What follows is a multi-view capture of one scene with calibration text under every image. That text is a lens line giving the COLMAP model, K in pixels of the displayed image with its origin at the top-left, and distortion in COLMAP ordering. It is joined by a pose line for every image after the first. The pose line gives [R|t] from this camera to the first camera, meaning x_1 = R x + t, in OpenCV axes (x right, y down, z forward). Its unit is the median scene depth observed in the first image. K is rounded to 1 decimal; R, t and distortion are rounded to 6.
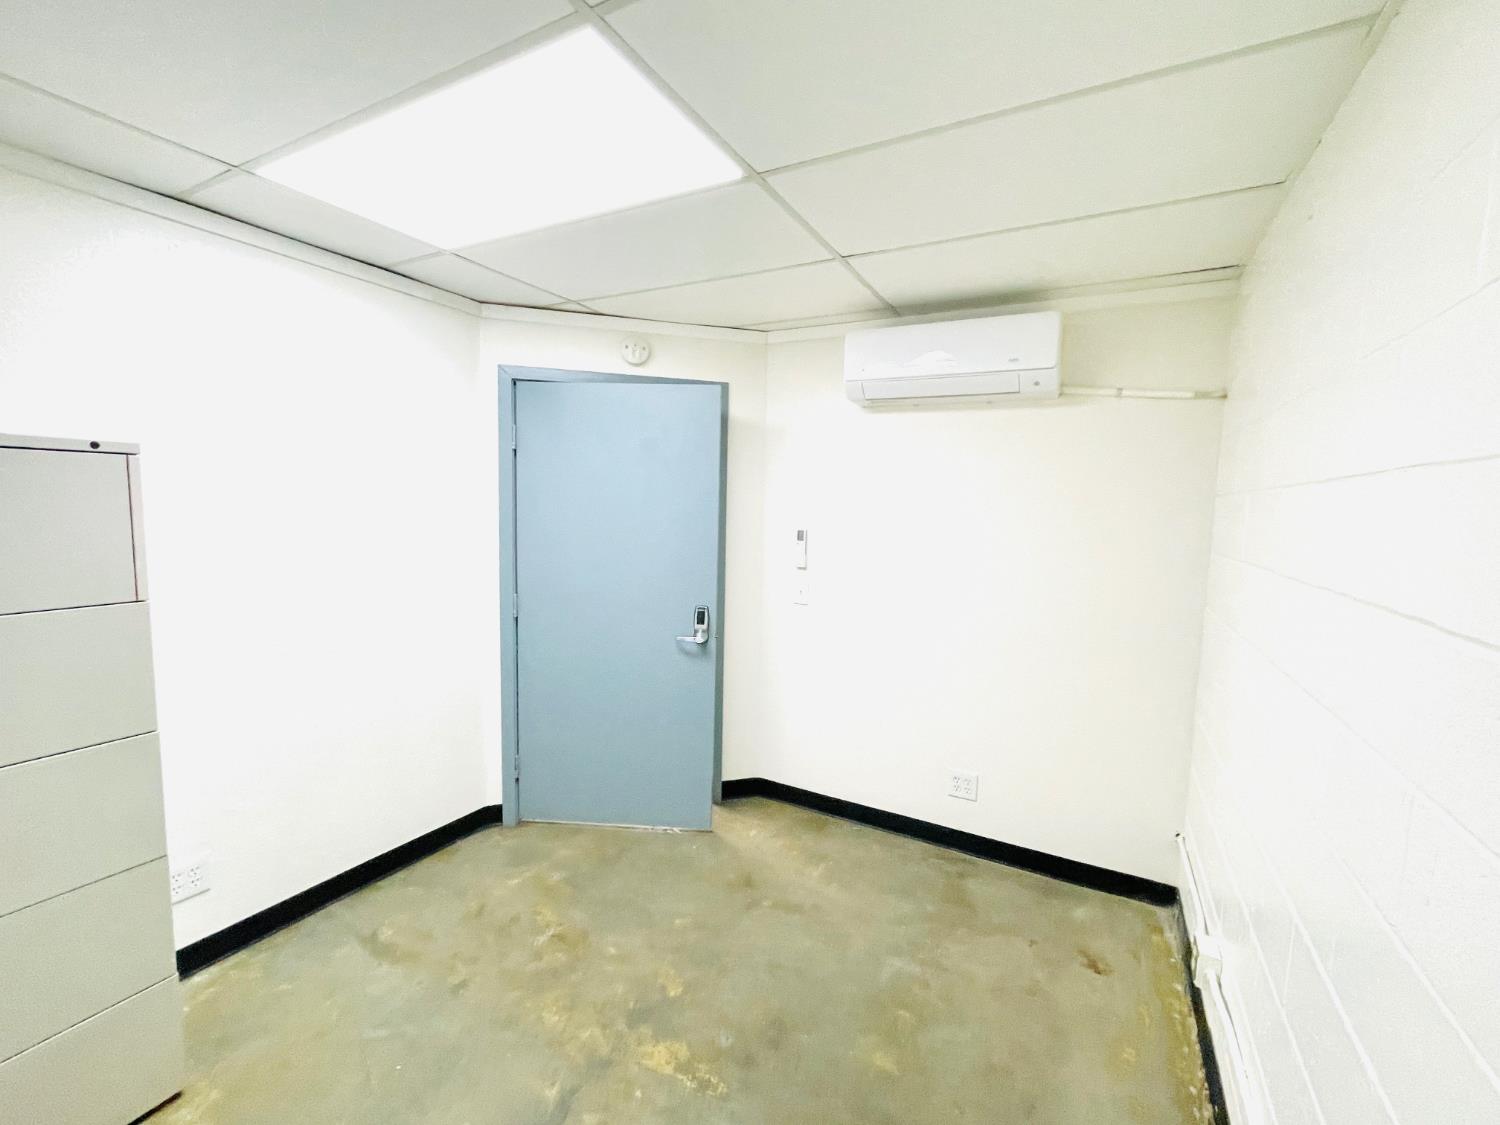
lens RADIAL K [[643.9, 0, 752.2], [0, 643.9, 564.9], [0, 0, 1]] dist [0.001069, 0.000150]
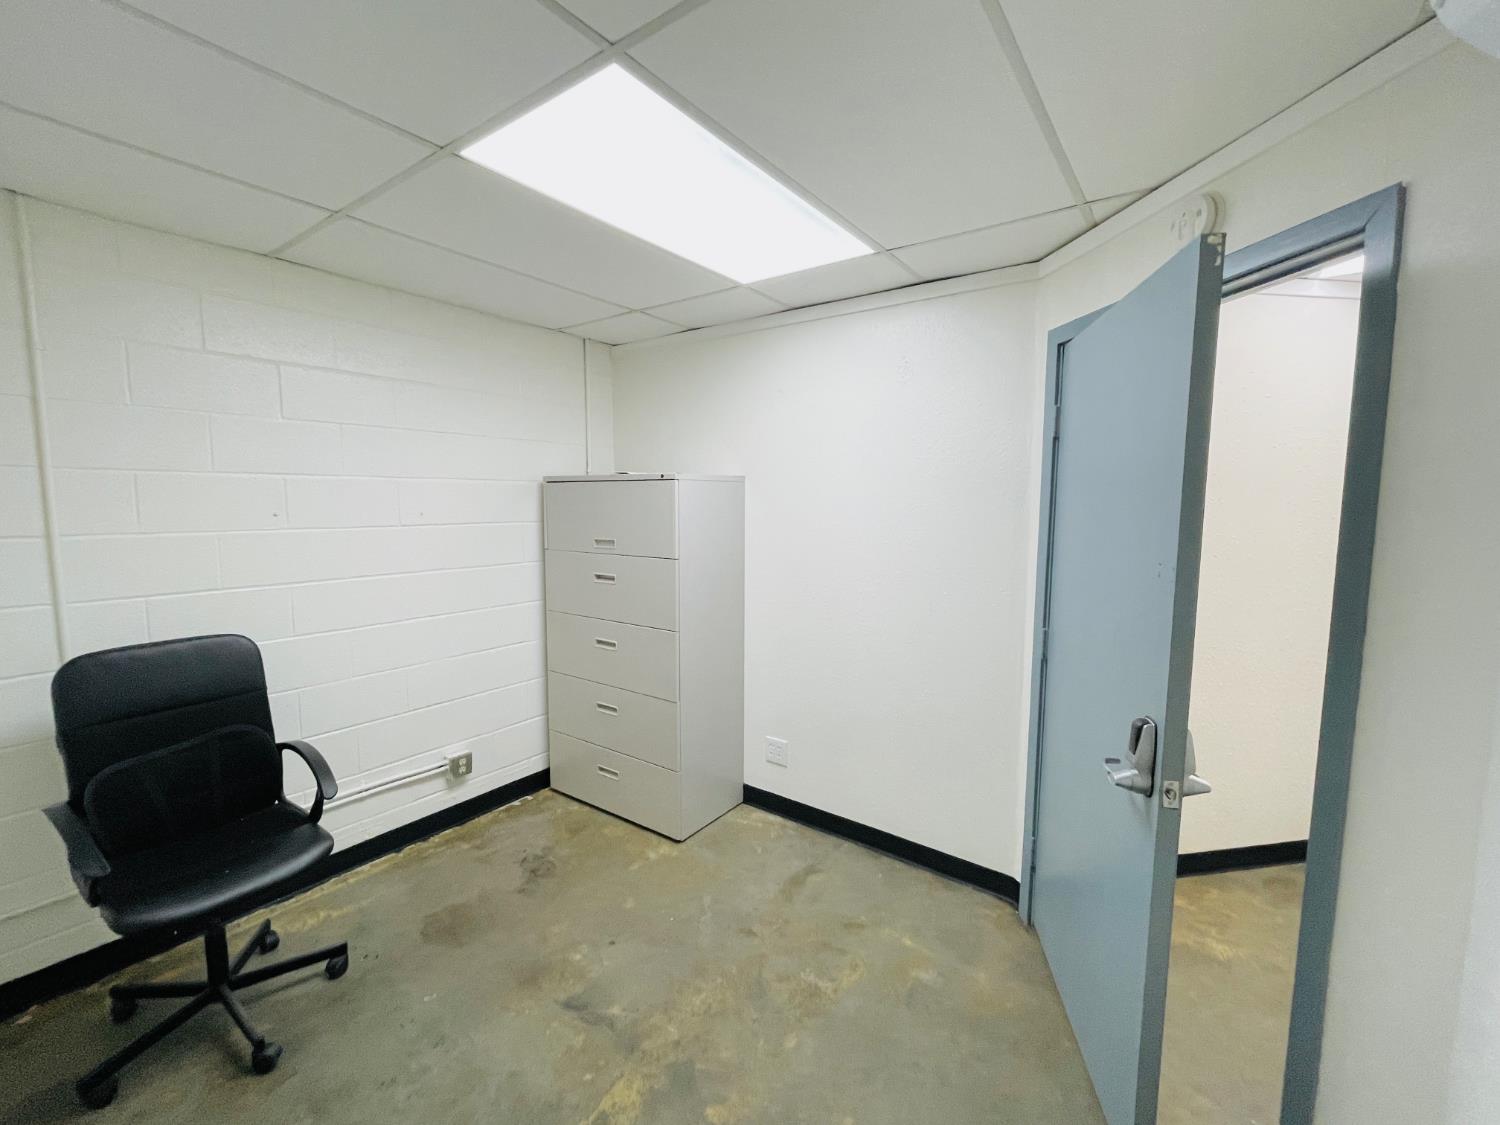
lens RADIAL K [[643.9, 0, 752.2], [0, 643.9, 564.9], [0, 0, 1]] dist [0.001069, 0.000150]
pose [[-0.141594, 0.074954, -0.987083, 0.494766], [-0.104478, 0.990429, 0.090195, -0.071598], [0.984396, 0.115899, -0.132408, 0.870479]]
